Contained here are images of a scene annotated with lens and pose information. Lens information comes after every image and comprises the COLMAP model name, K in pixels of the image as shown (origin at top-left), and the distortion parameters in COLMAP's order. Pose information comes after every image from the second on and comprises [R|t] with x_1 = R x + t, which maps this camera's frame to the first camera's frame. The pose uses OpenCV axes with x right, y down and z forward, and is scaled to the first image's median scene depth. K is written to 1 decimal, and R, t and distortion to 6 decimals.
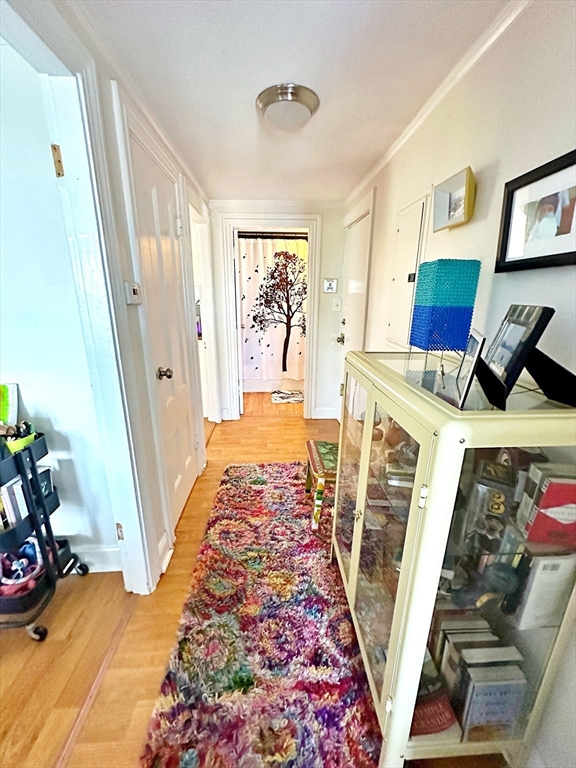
lens RADIAL K [[308.7, 0, 284.6], [0, 308.7, 382.3], [0, 0, 1]] dist [0.000142, 0.000311]
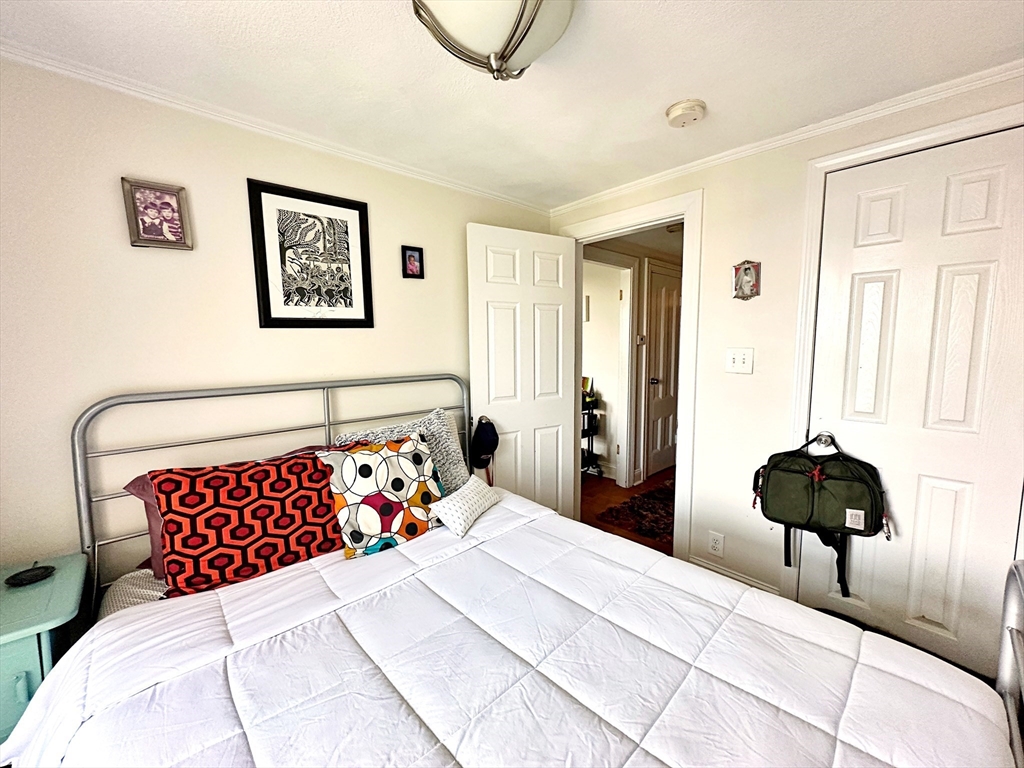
lens RADIAL K [[411.5, 0, 512.0], [0, 411.5, 384.0], [0, 0, 1]] dist [0.000142, 0.000311]
pose [[0.656627, 0.066212, -0.751304, 1.072351], [-0.189603, 0.978640, -0.079463, 0.401223], [0.729994, 0.194627, 0.655155, -1.464647]]
